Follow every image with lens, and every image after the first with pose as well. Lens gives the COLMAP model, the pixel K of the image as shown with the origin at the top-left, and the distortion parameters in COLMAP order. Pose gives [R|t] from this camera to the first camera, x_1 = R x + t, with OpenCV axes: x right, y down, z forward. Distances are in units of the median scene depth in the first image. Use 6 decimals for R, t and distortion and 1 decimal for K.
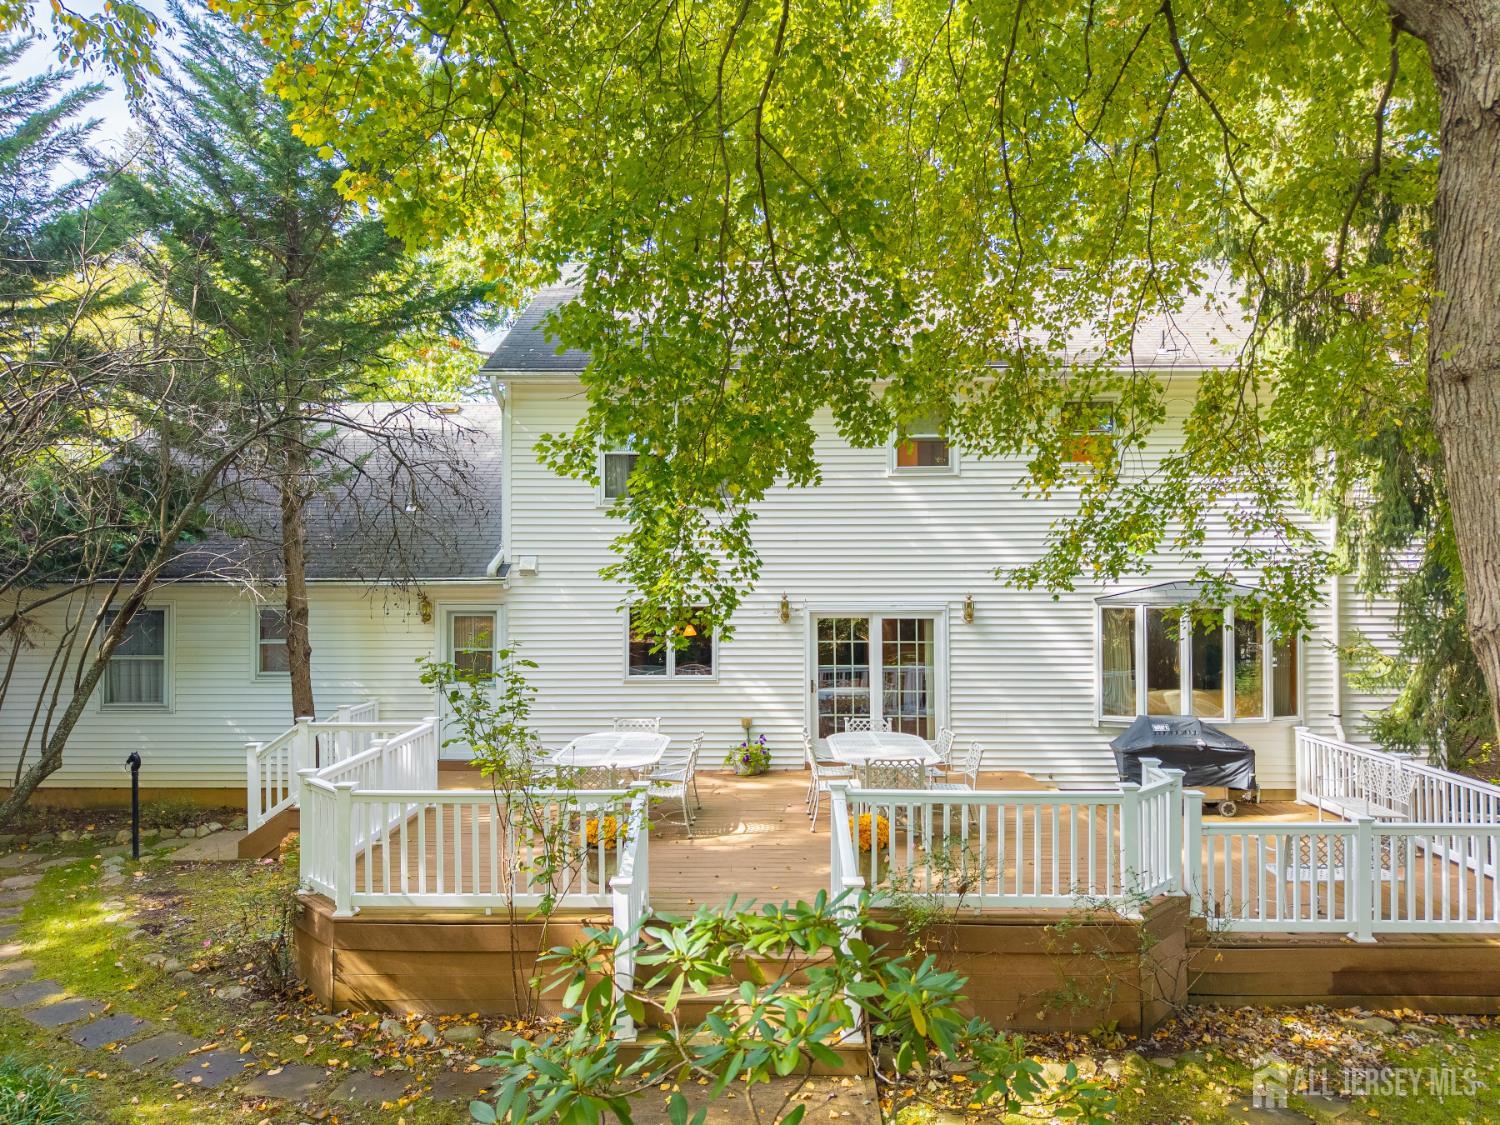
lens RADIAL K [[998.5, 0, 751.8], [0, 998.5, 564.1], [0, 0, 1]] dist [0.060357, -0.079825]
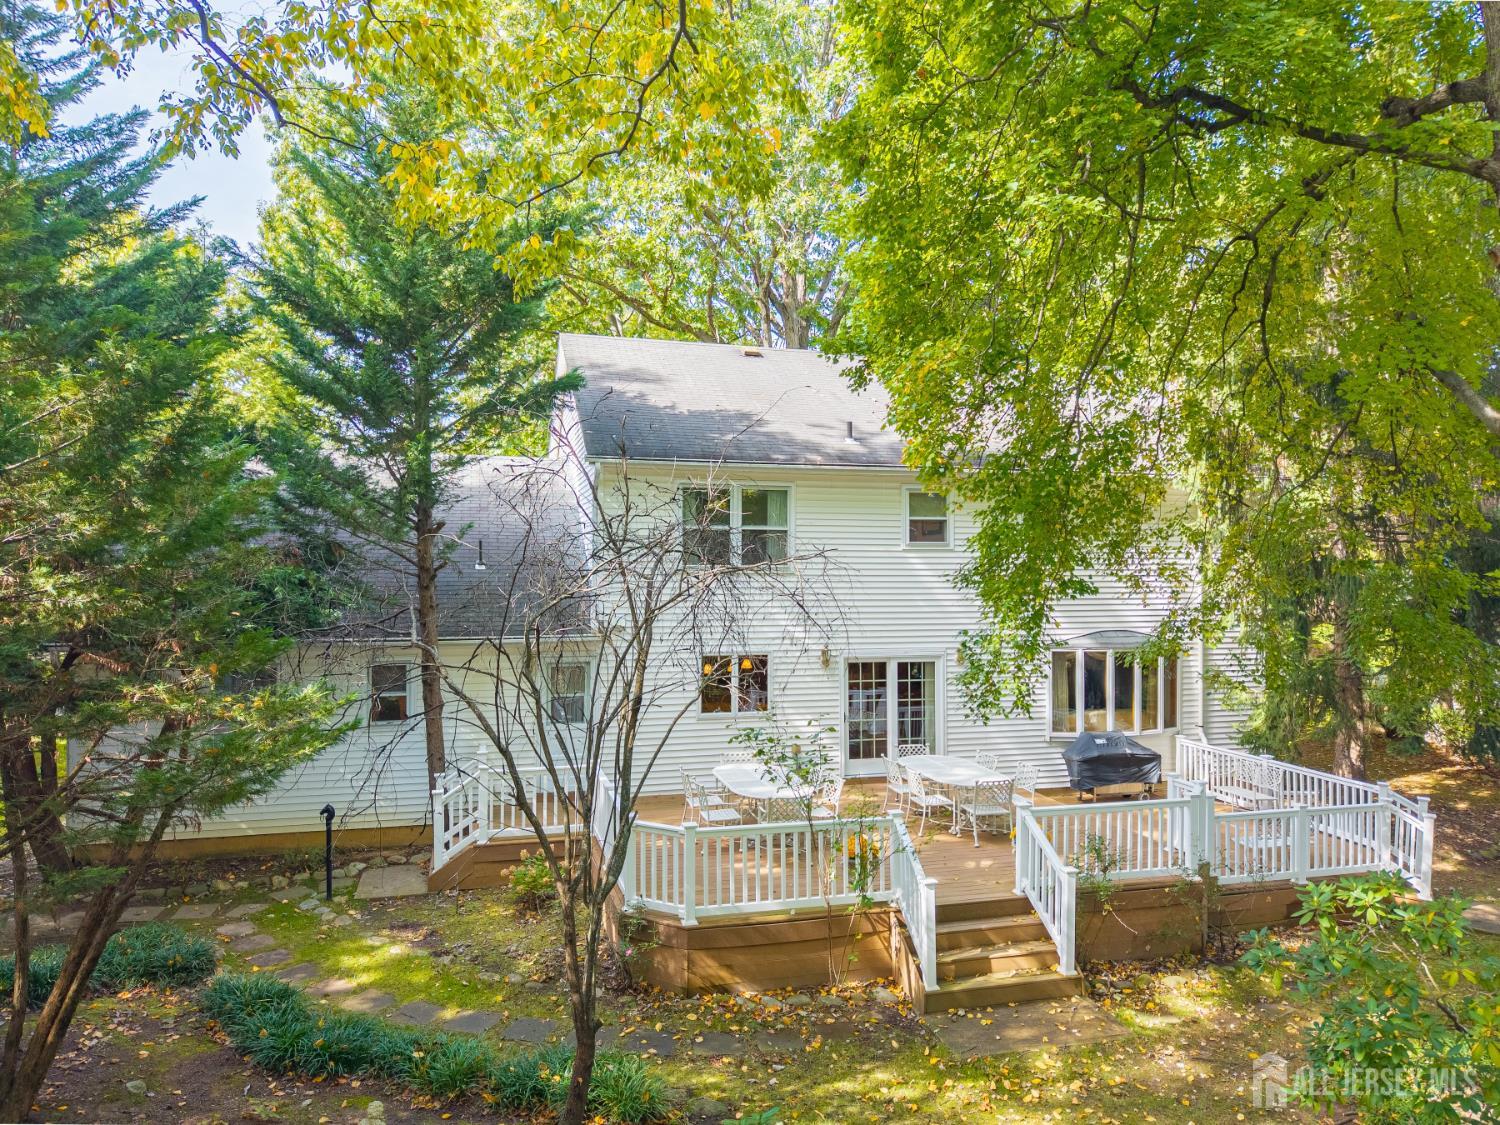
lens RADIAL K [[998.5, 0, 751.8], [0, 998.5, 564.1], [0, 0, 1]] dist [0.060357, -0.079825]
pose [[0.961439, 0.006624, 0.274939, -0.433746], [-0.009475, 0.999914, 0.009040, -0.087150], [-0.274856, -0.011296, 0.961419, -0.183029]]
